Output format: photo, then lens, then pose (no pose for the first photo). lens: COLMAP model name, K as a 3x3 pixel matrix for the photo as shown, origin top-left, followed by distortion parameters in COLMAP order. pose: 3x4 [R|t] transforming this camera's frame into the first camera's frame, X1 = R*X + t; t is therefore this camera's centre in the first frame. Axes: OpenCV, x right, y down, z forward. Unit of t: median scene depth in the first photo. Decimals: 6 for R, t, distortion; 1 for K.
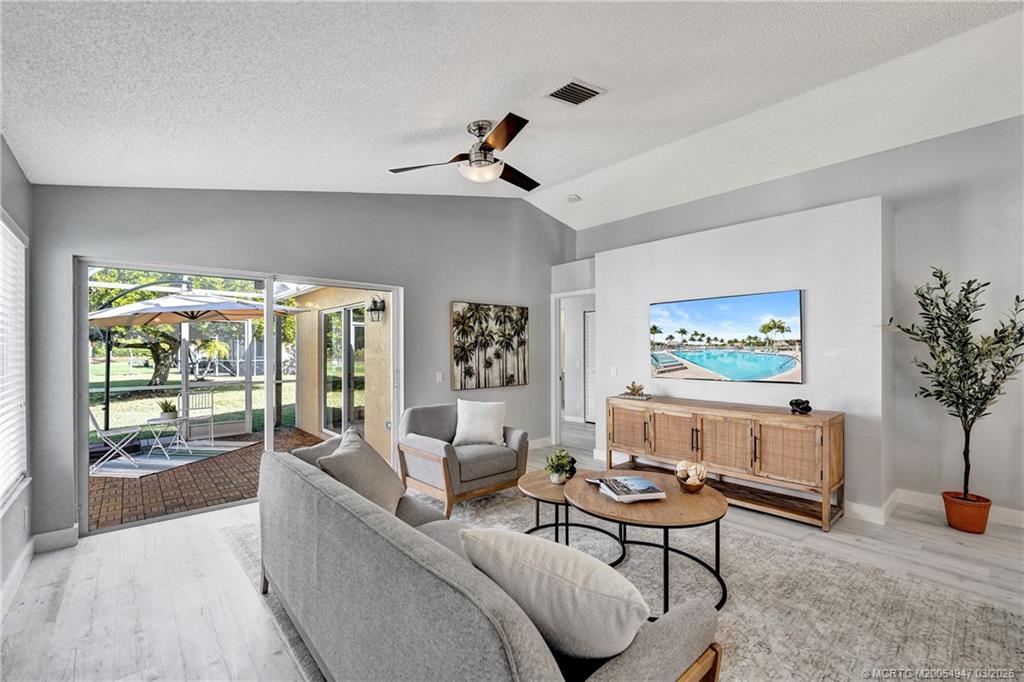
lens RADIAL K [[433.0, 0, 505.2], [0, 433.0, 349.6], [0, 0, 1]] dist [-0.002144, 0.000061]
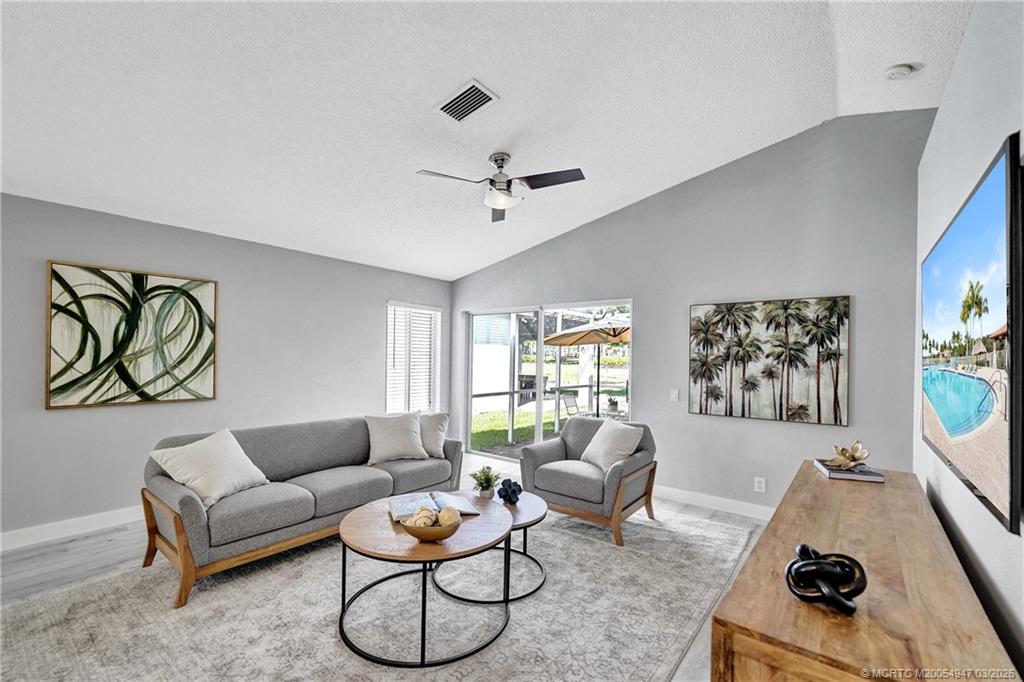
lens RADIAL K [[434.2, 0, 500.2], [0, 434.2, 355.7], [0, 0, 1]] dist [-0.021108, 0.000001]
pose [[0.177179, 0.003004, -0.984174, 0.595741], [-0.015369, 0.999882, 0.000285, -0.009312], [0.984059, 0.015076, 0.177204, 0.471889]]
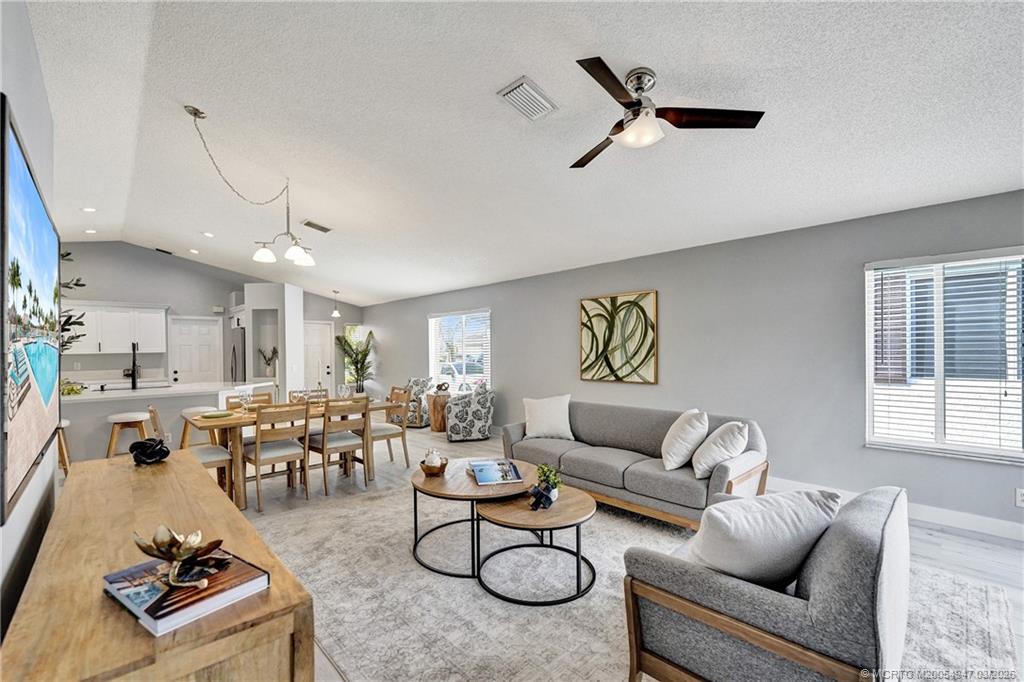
lens RADIAL K [[433.8, 0, 511.3], [0, 433.8, 357.6], [0, 0, 1]] dist [-0.010758, 0.000636]
pose [[-0.999075, 0.008608, -0.042133, 0.142455], [0.008014, 0.999866, 0.014253, -0.000660], [0.042250, 0.013903, -0.999010, 1.040118]]
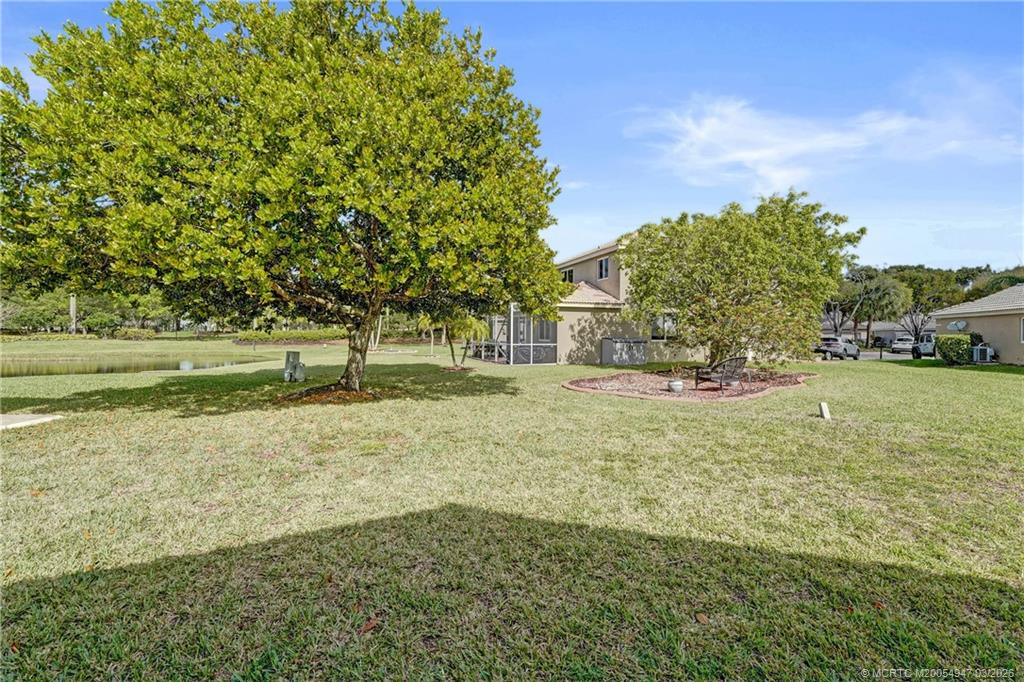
lens RADIAL K [[421.1, 0, 510.1], [0, 421.1, 336.9], [0, 0, 1]] dist [-0.014389, -0.000023]
pose [[0.768605, 0.005564, -0.639699, -0.608483], [-0.002677, 0.999981, 0.005482, 0.036432], [0.639718, -0.002501, 0.768606, 1.915858]]
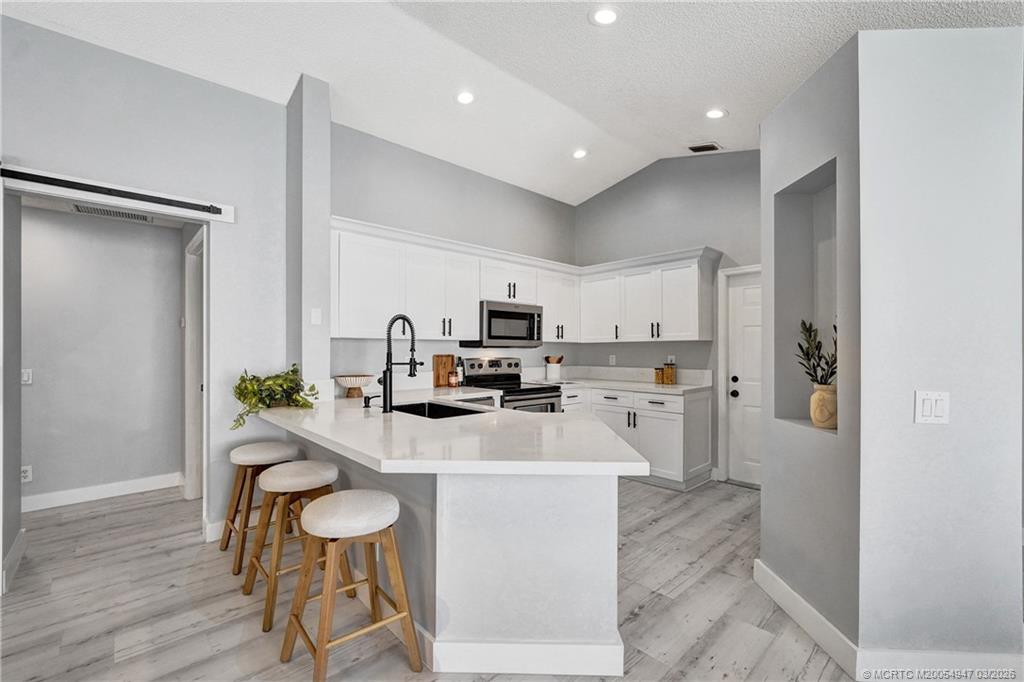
lens RADIAL K [[433.0, 0, 505.2], [0, 433.0, 349.6], [0, 0, 1]] dist [-0.002144, 0.000061]
pose [[-0.020971, -0.000785, 0.999780, 0.489390], [-0.001781, 0.999998, 0.000748, 0.010057], [-0.999778, -0.001765, -0.020973, -0.104890]]
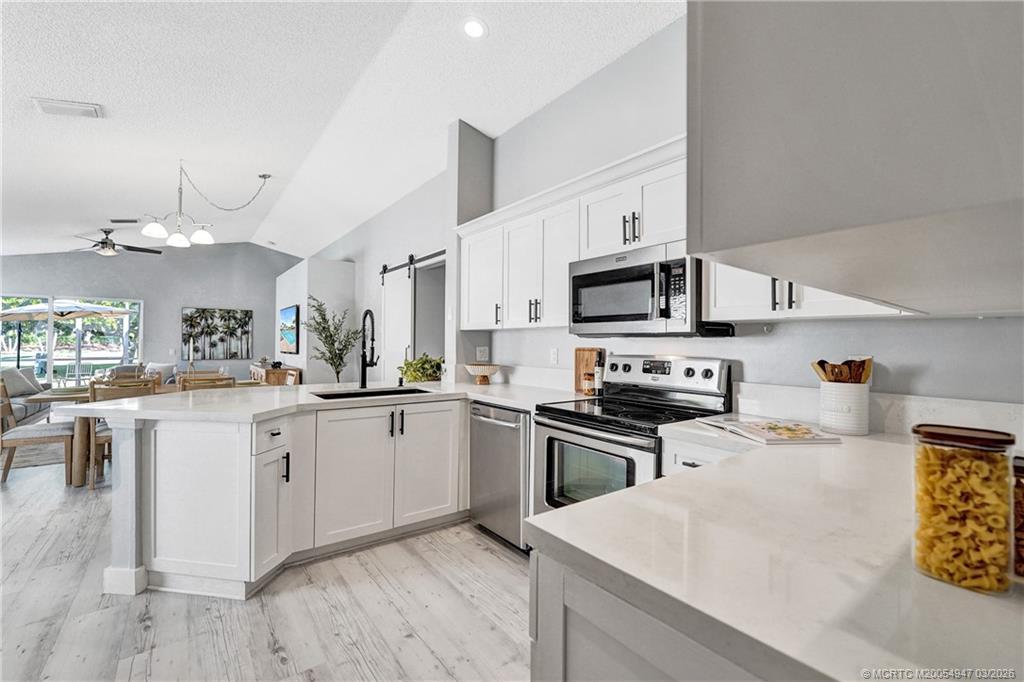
lens RADIAL K [[436.5, 0, 501.9], [0, 436.5, 339.7], [0, 0, 1]] dist [-0.001045, 0.000283]
pose [[0.996549, 0.008266, -0.082590, 1.210313], [-0.008846, 0.999939, -0.006667, 0.014303], [0.082530, 0.007374, 0.996561, -0.576065]]
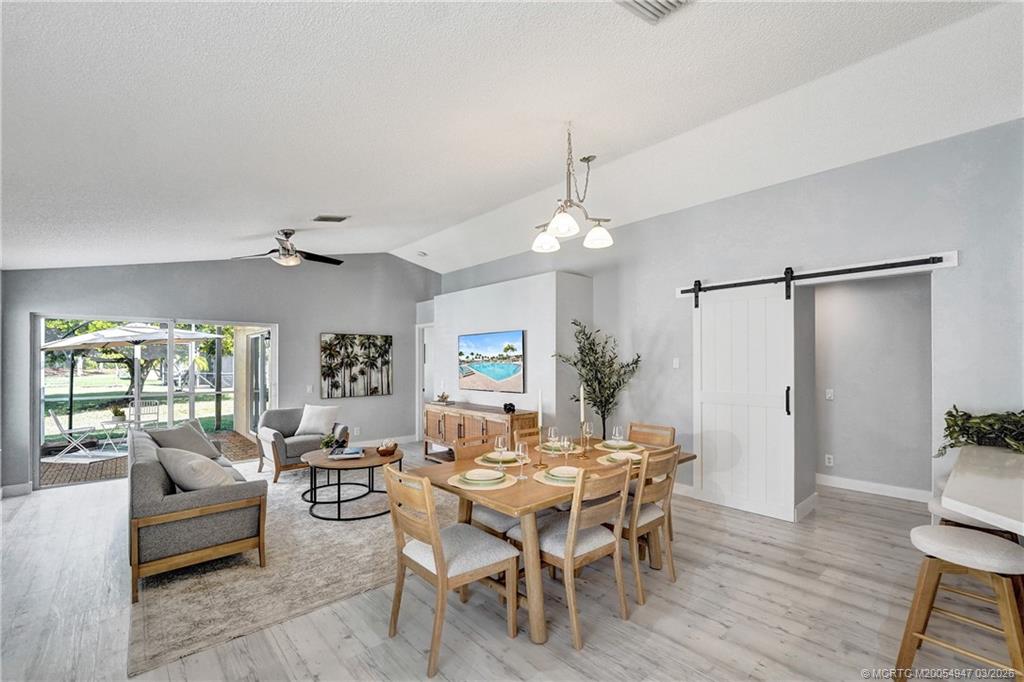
lens RADIAL K [[433.8, 0, 511.3], [0, 433.8, 357.6], [0, 0, 1]] dist [-0.010758, 0.000636]
pose [[0.999894, -0.000456, 0.014560, 0.433290], [0.000567, 0.999971, -0.007621, -0.022708], [-0.014556, 0.007629, 0.999865, -0.347696]]
